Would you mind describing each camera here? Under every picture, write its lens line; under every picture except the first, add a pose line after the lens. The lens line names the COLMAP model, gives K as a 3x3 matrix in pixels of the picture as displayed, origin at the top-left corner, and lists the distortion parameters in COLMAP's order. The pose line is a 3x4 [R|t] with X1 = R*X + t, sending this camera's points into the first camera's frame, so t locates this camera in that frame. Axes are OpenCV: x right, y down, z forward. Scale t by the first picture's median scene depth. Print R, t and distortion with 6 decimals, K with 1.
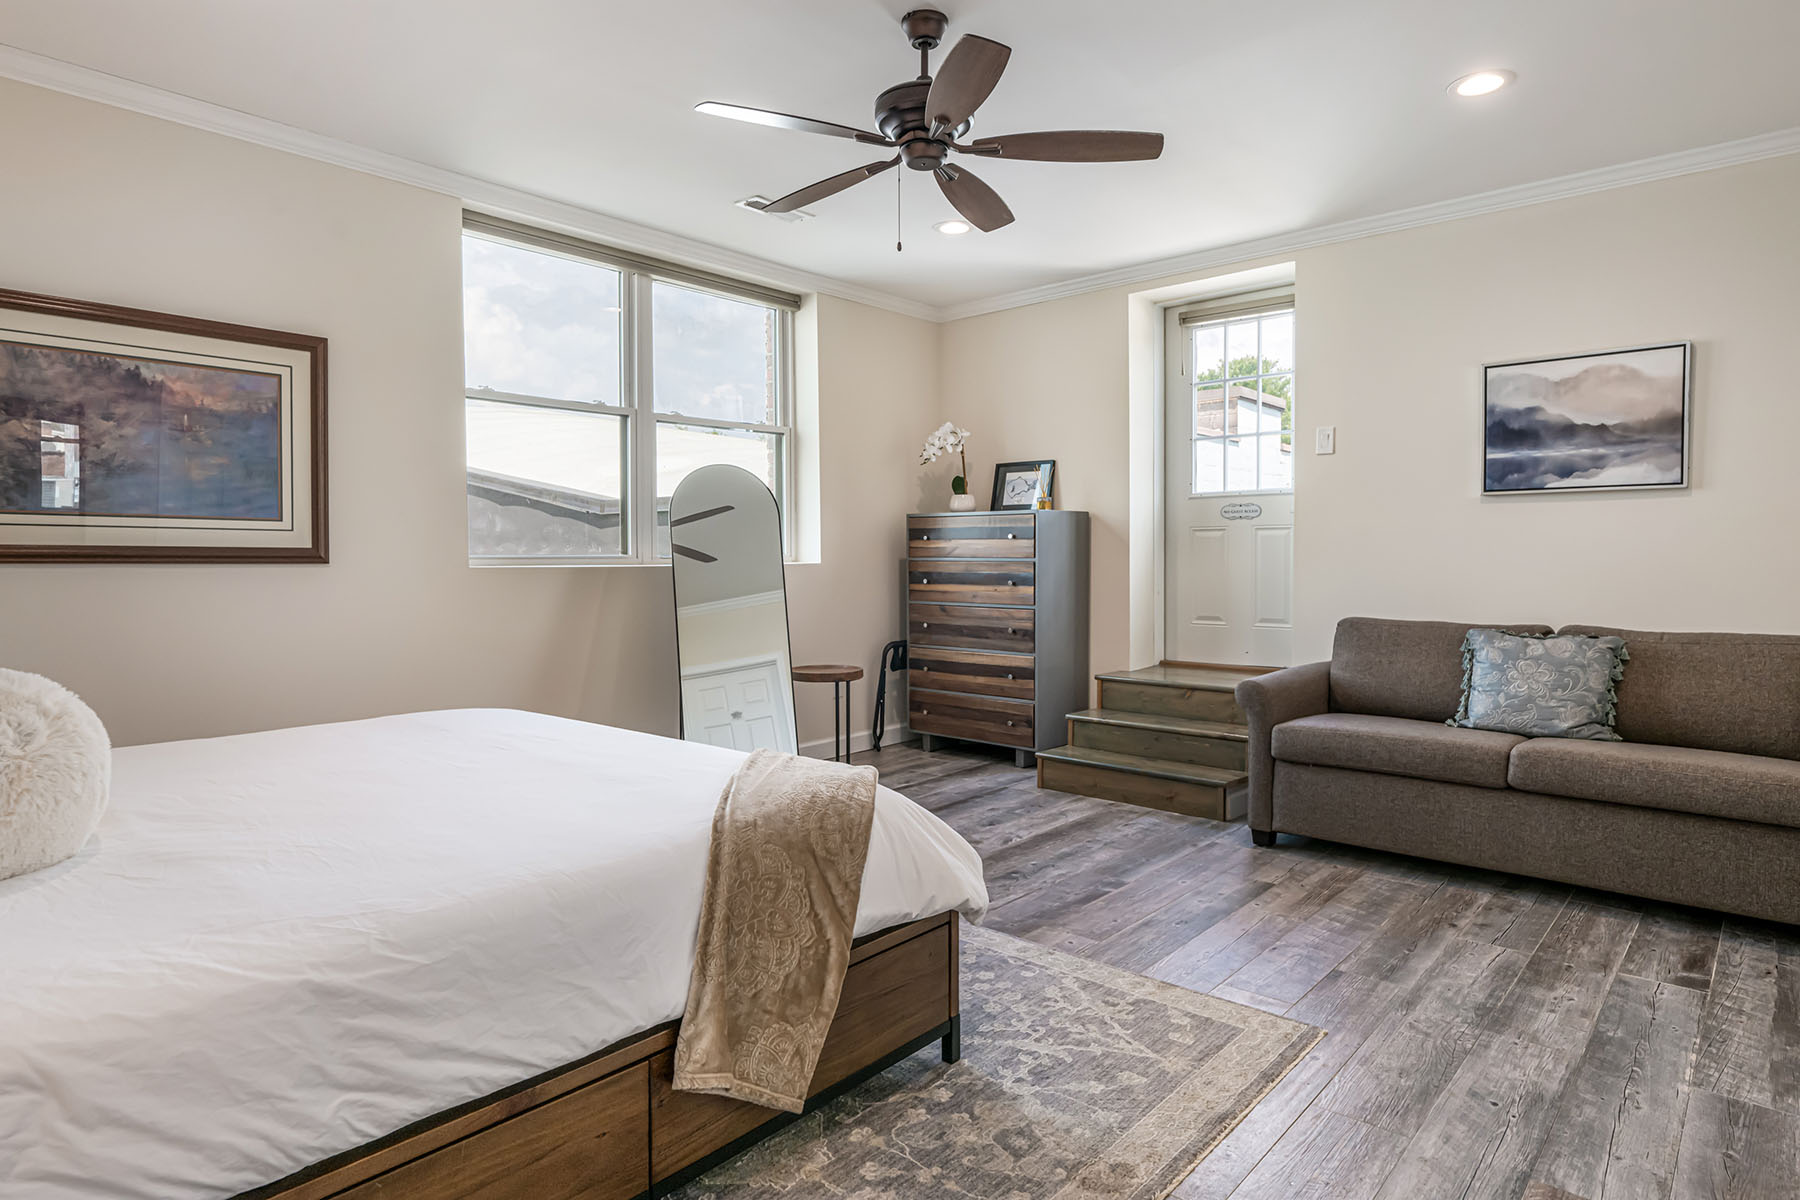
lens RADIAL K [[1031.8, 0, 907.7], [0, 1031.8, 594.2], [0, 0, 1]] dist [0.001228, 0.000298]
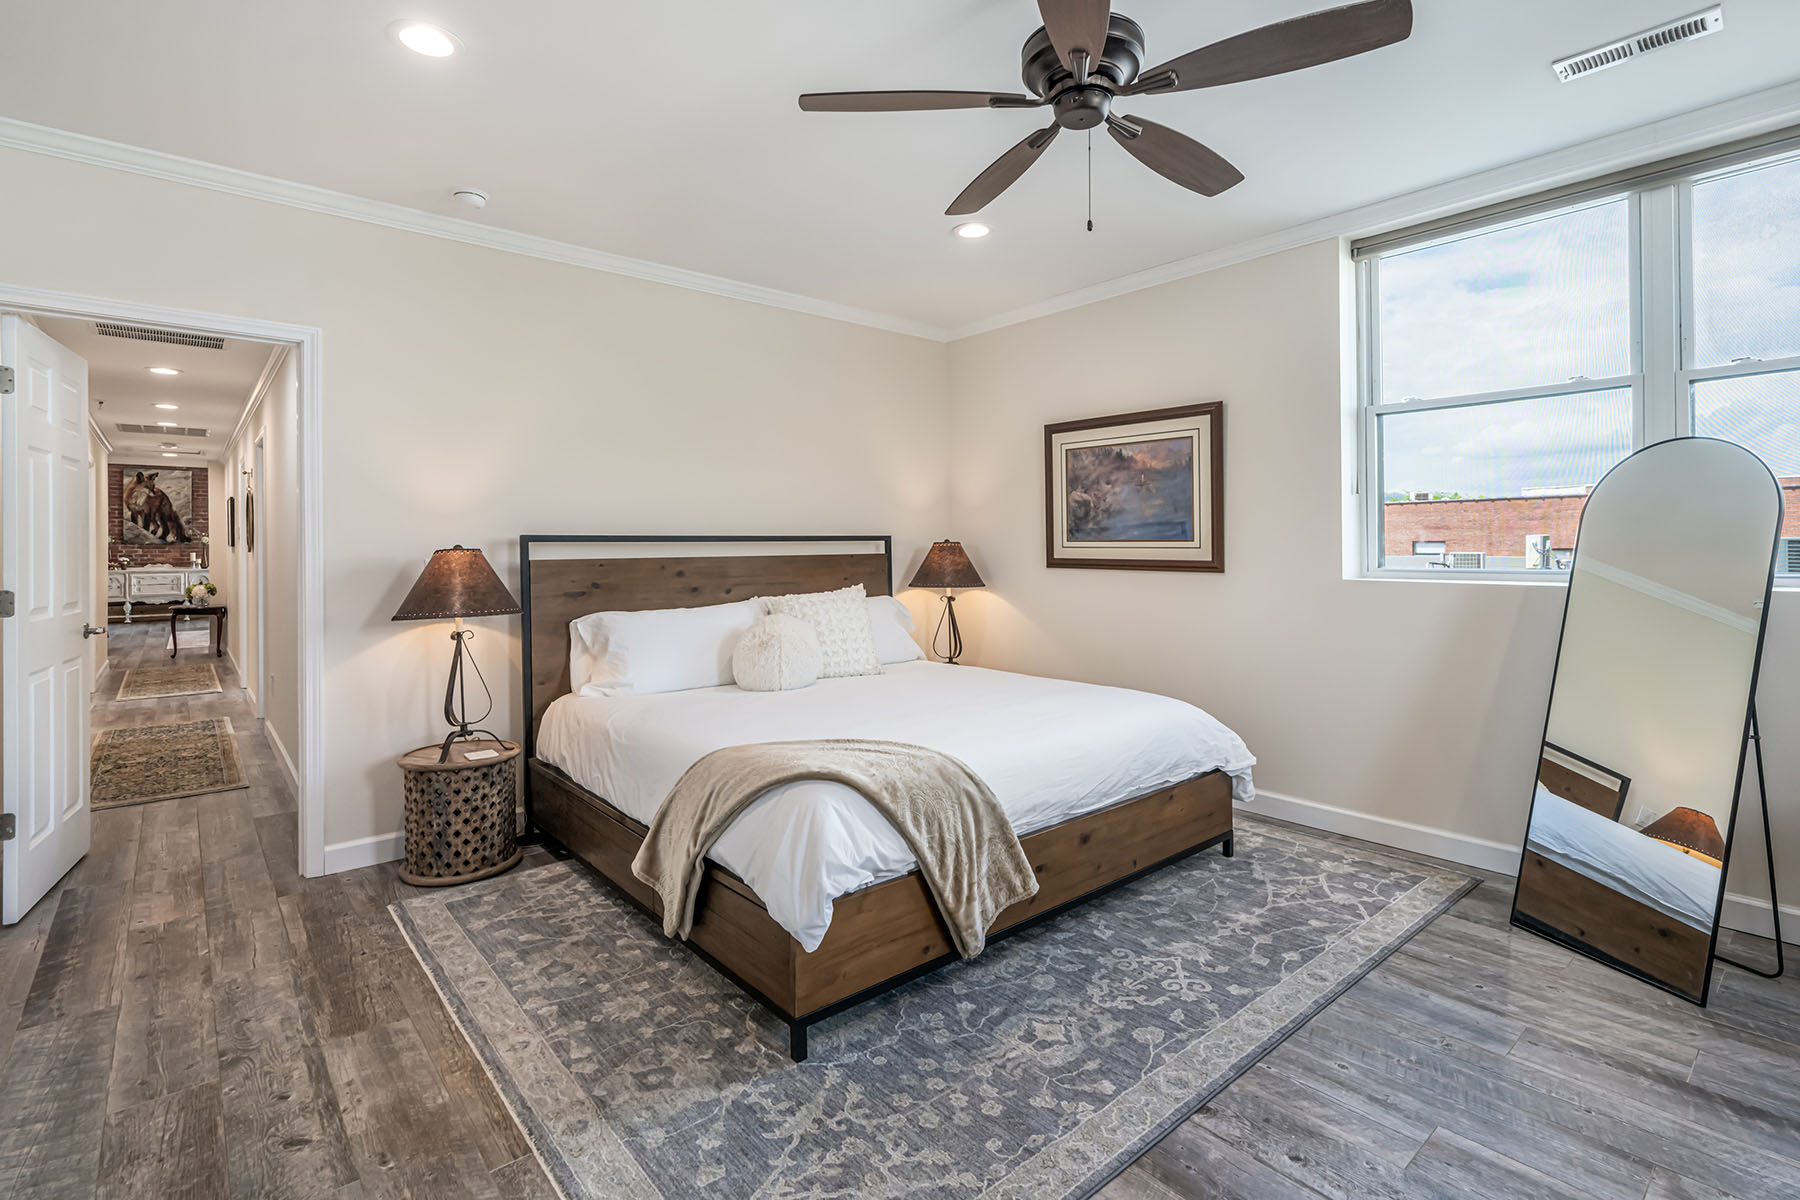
lens RADIAL K [[849.5, 0, 899.6], [0, 849.5, 548.6], [0, 0, 1]] dist [0.003691, 0.001252]
pose [[-0.153194, 0.004561, -0.988186, 0.616403], [-0.032924, 0.999411, 0.009717, -0.063008], [0.987648, 0.034024, -0.152954, 0.836479]]
